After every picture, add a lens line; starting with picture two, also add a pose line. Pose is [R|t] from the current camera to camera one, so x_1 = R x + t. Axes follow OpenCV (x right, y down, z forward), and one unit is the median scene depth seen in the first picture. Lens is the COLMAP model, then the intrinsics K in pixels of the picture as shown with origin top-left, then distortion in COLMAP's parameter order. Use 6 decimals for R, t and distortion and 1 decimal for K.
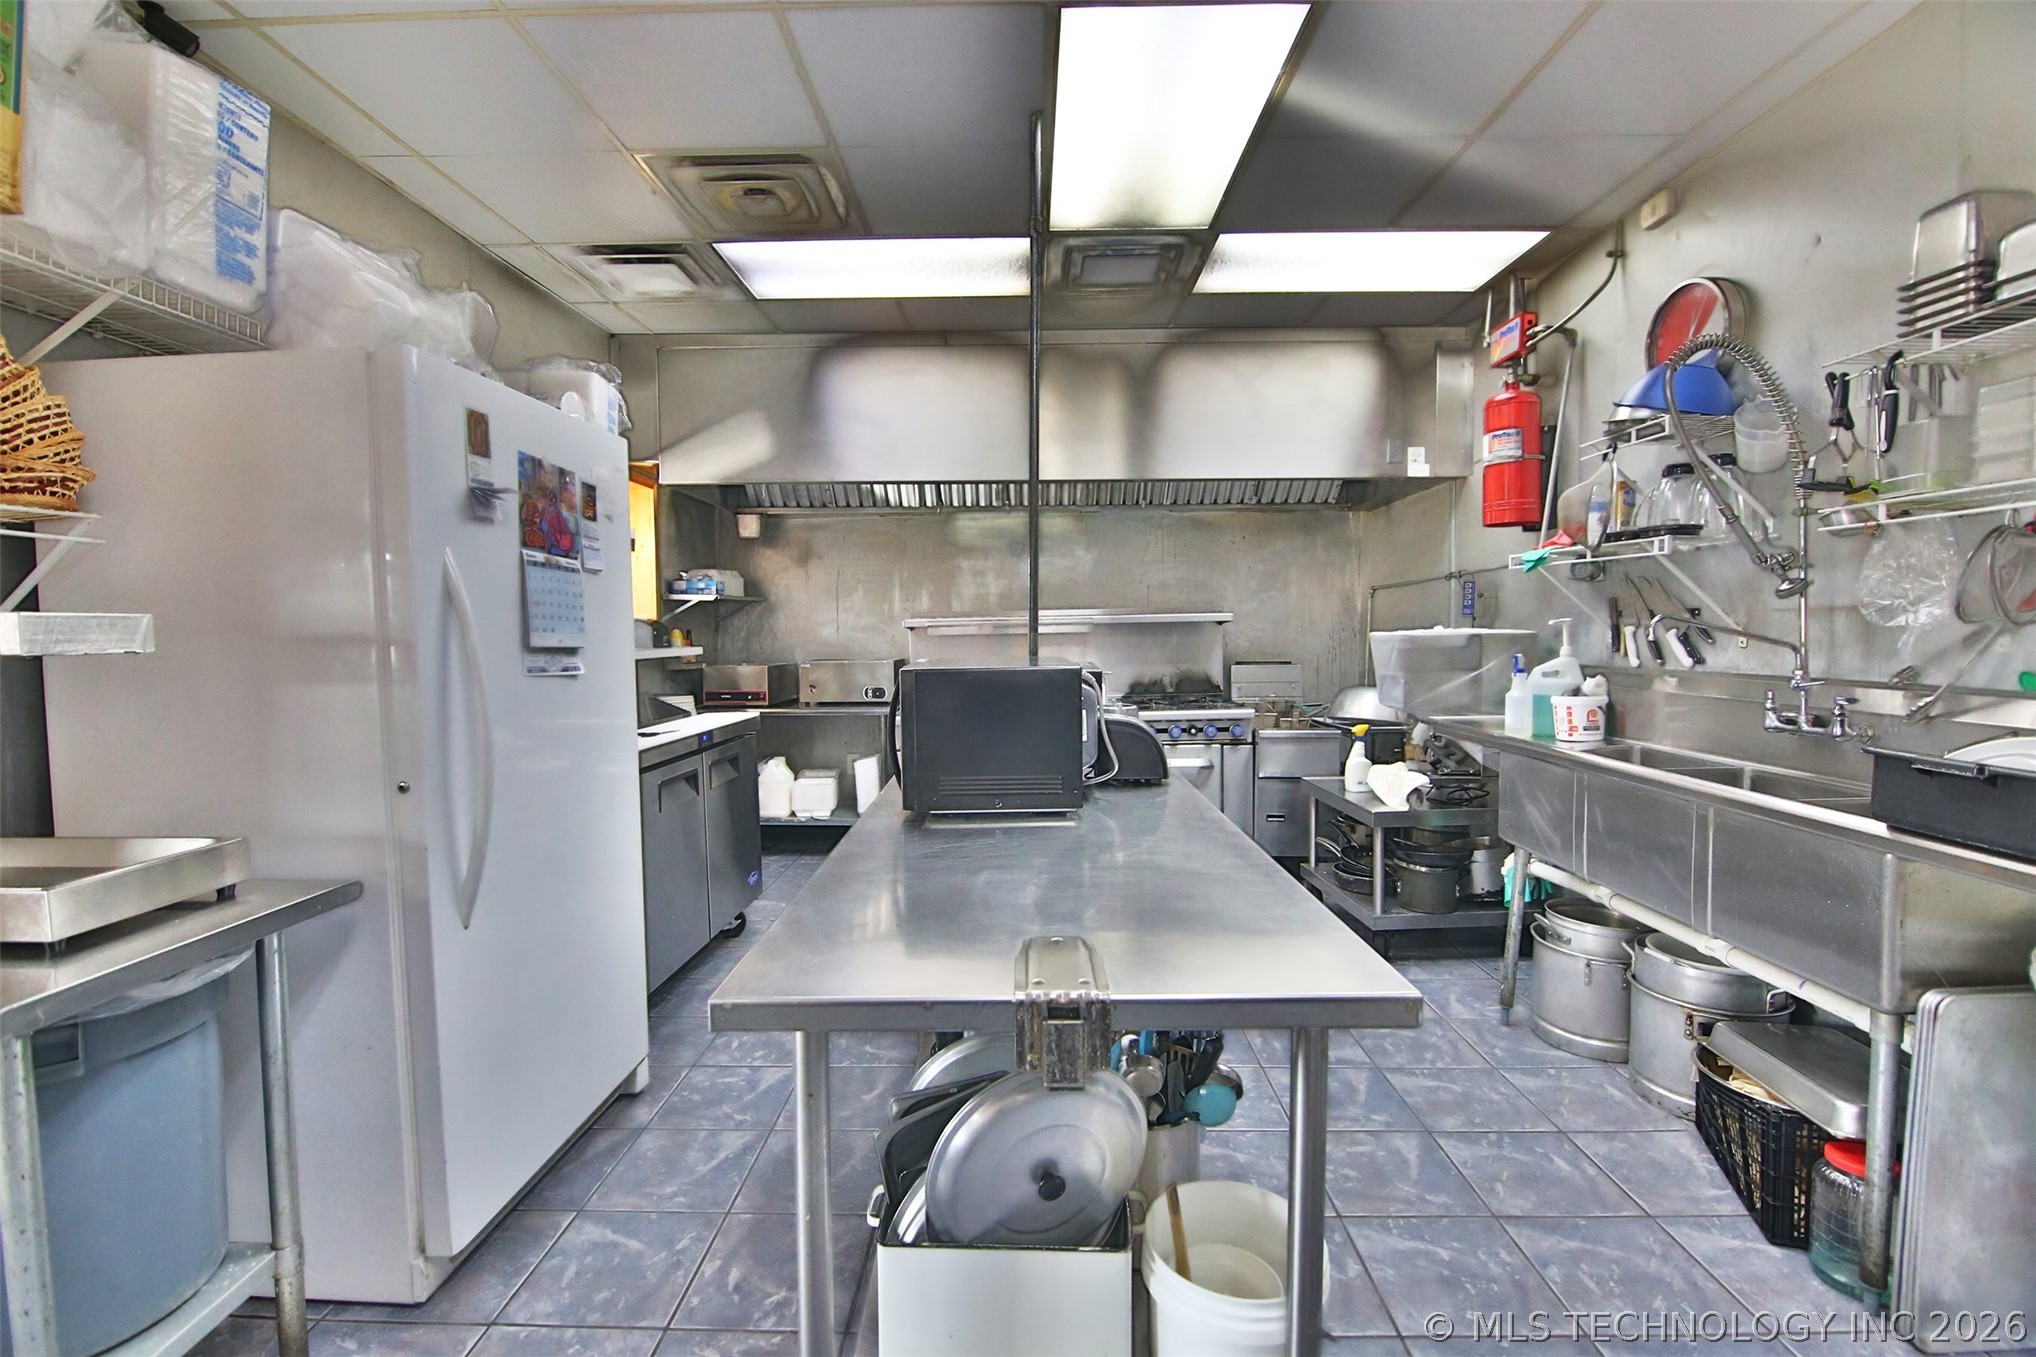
lens RADIAL K [[910.9, 0, 1018.0], [0, 910.9, 678.5], [0, 0, 1]] dist [-0.002187, -0.008906]
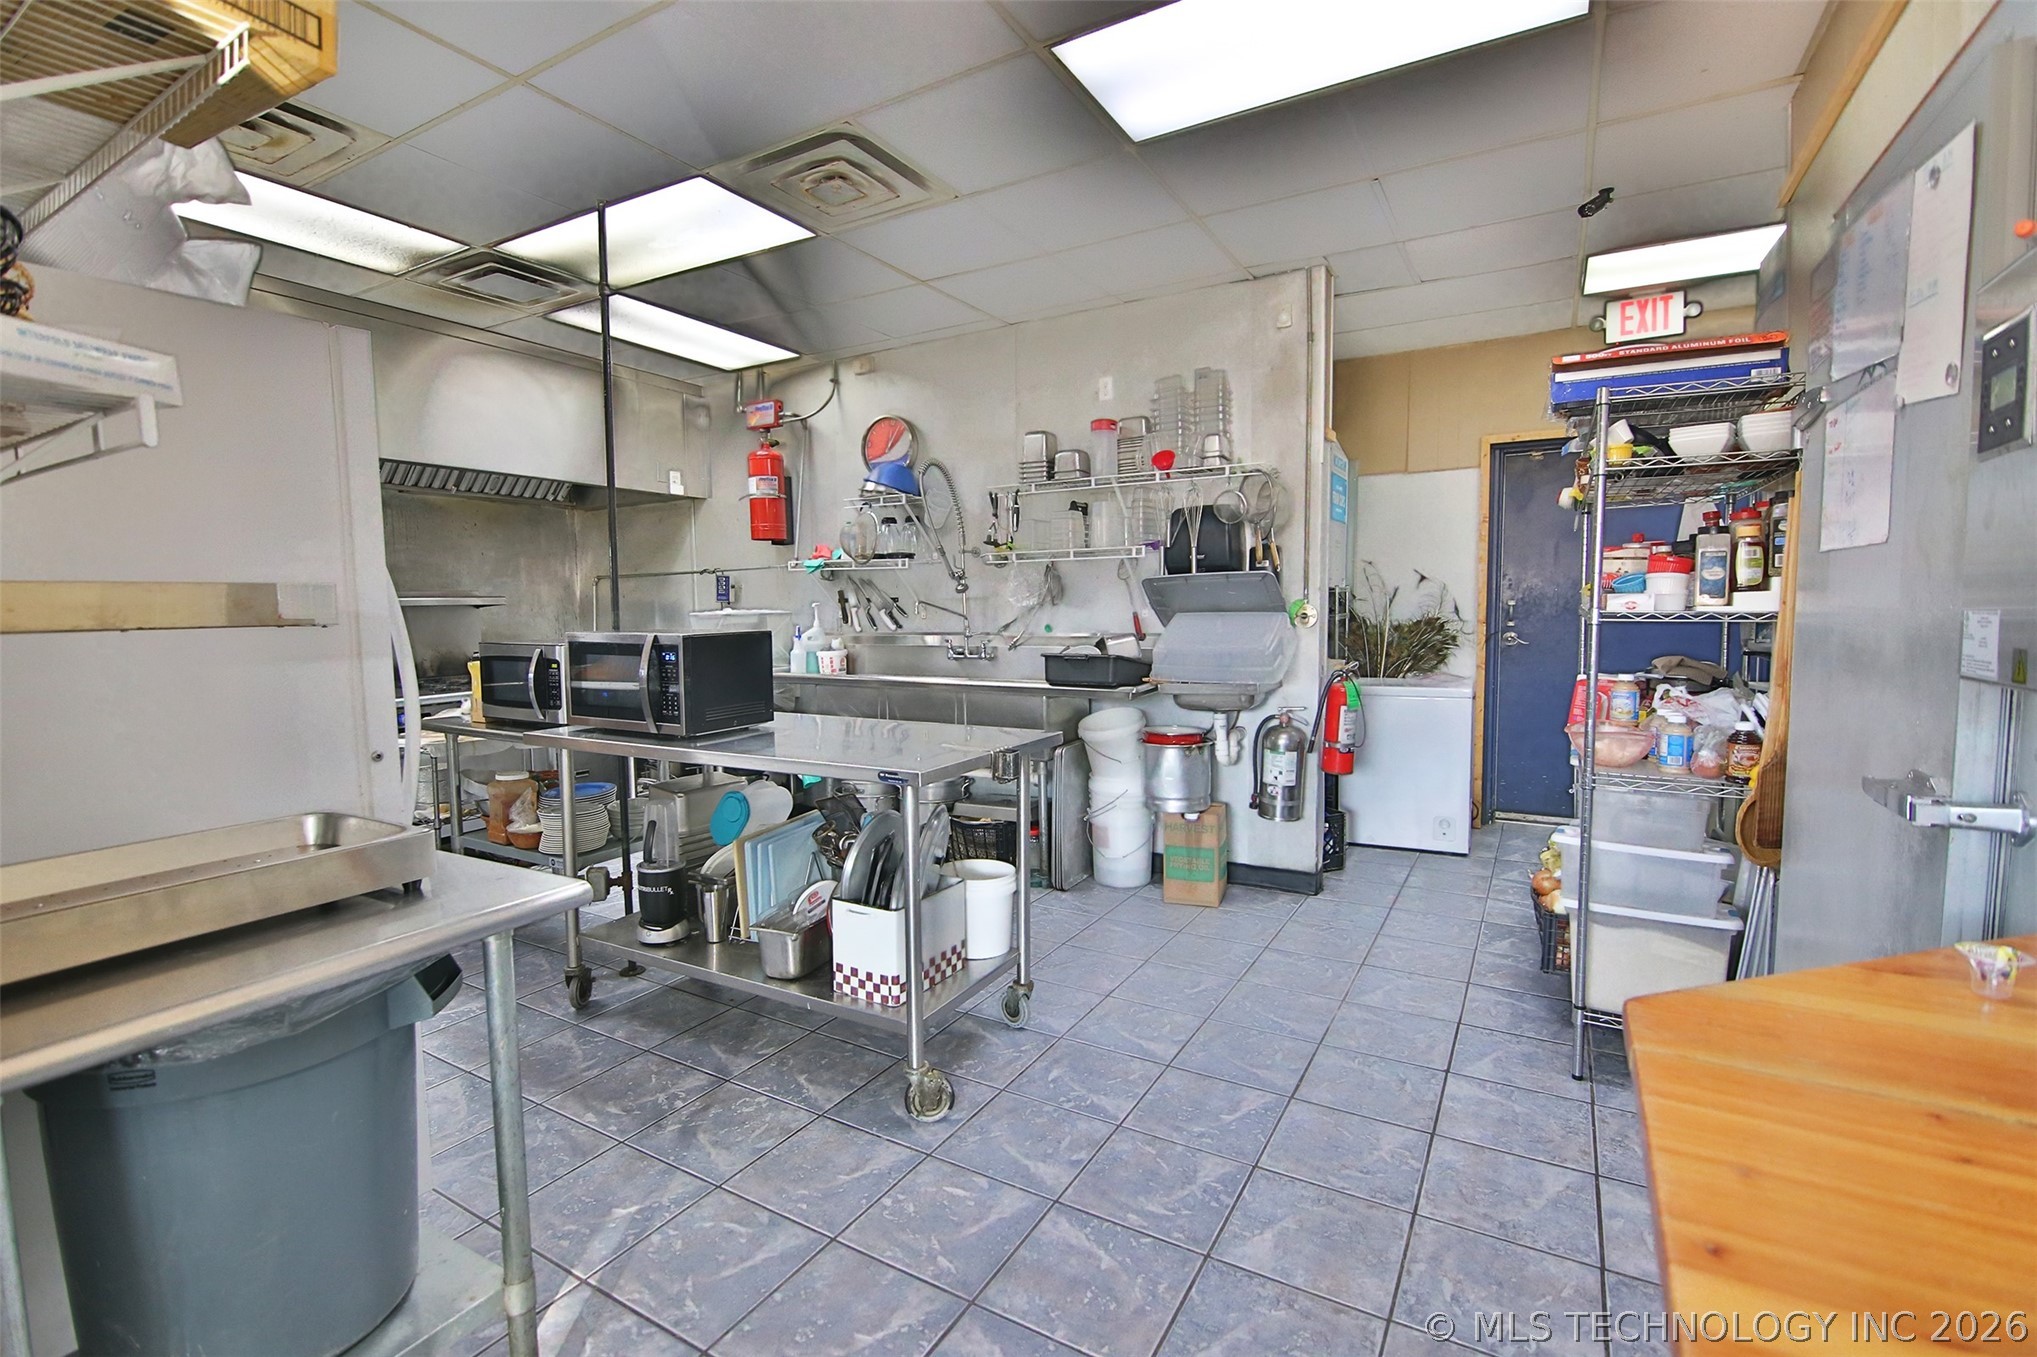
lens RADIAL K [[922.3, 0, 1006.1], [0, 922.3, 678.3], [0, 0, 1]] dist [0.001329, -0.010559]
pose [[0.492664, -0.068880, 0.867489, -0.663221], [0.055446, 0.997322, 0.047700, 0.007649], [-0.868451, 0.024599, 0.495164, -0.087966]]
